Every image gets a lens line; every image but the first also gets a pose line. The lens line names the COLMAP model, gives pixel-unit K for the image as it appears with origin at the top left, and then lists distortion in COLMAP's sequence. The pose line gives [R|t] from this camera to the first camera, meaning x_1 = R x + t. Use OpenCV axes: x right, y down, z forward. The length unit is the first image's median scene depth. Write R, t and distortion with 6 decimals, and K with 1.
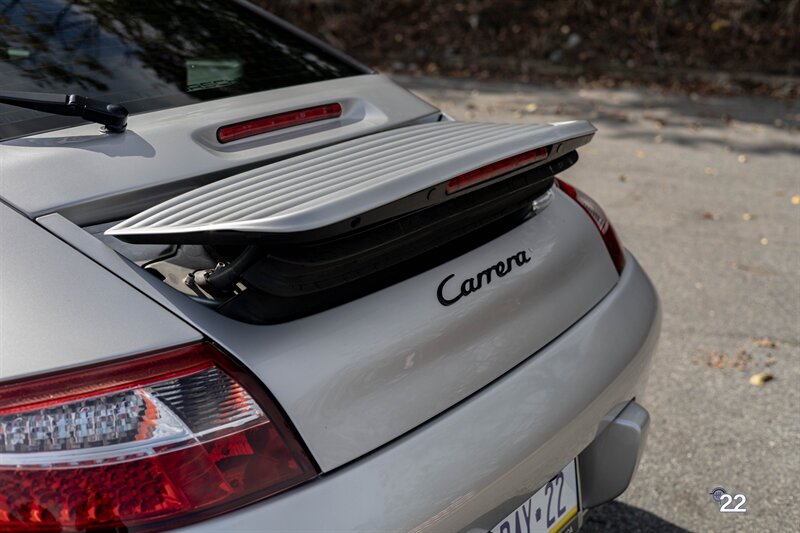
lens RADIAL K [[1133.8, 0, 395.1], [0, 1133.8, 267.7], [0, 0, 1]] dist [0.028655, 0.000000]
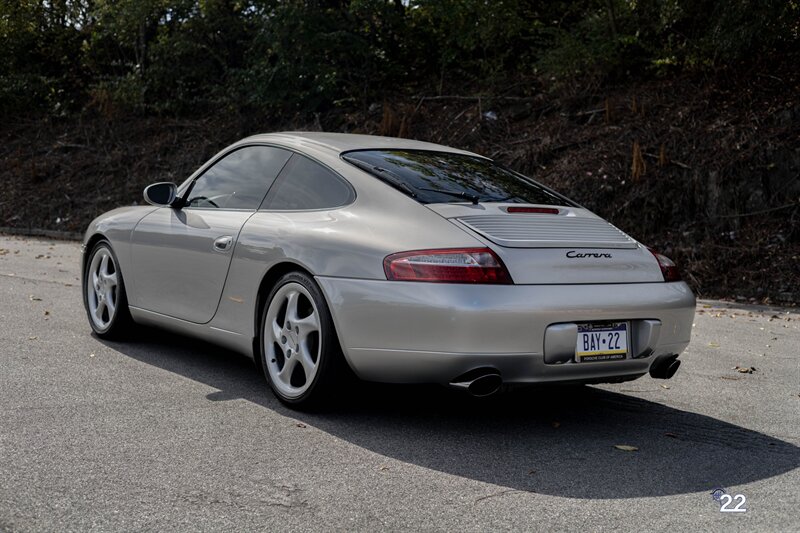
lens RADIAL K [[1133.8, 0, 399.8], [0, 1133.8, 266.1], [0, 0, 1]] dist [0.028655, 0.000000]
pose [[0.929254, 0.034992, -0.367780, 0.694582], [-0.125639, 0.966101, -0.225528, 0.746211], [0.347421, 0.255781, 0.902150, -1.803713]]
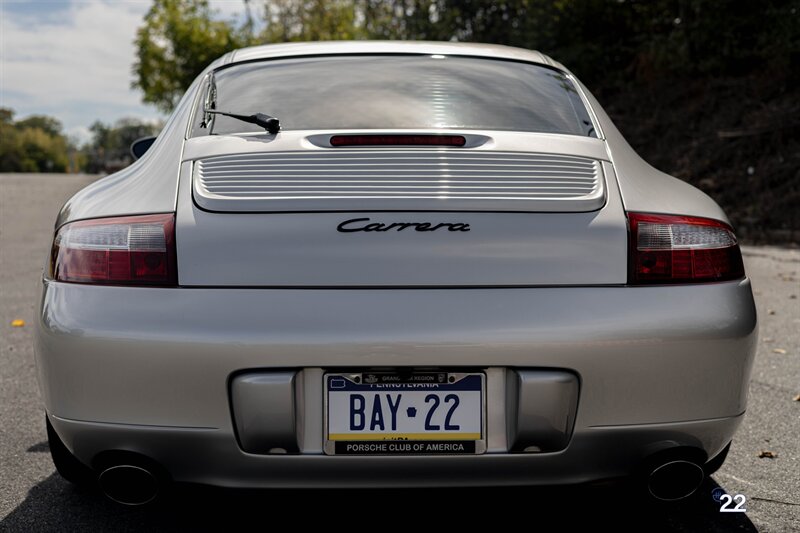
lens RADIAL K [[1133.8, 0, 399.8], [0, 1133.8, 272.4], [0, 0, 1]] dist [0.028655, 0.000000]
pose [[0.546440, 0.053225, -0.835805, 1.219265], [-0.232694, 0.968333, -0.090467, 0.183970], [0.804523, 0.243922, 0.541521, 0.238255]]
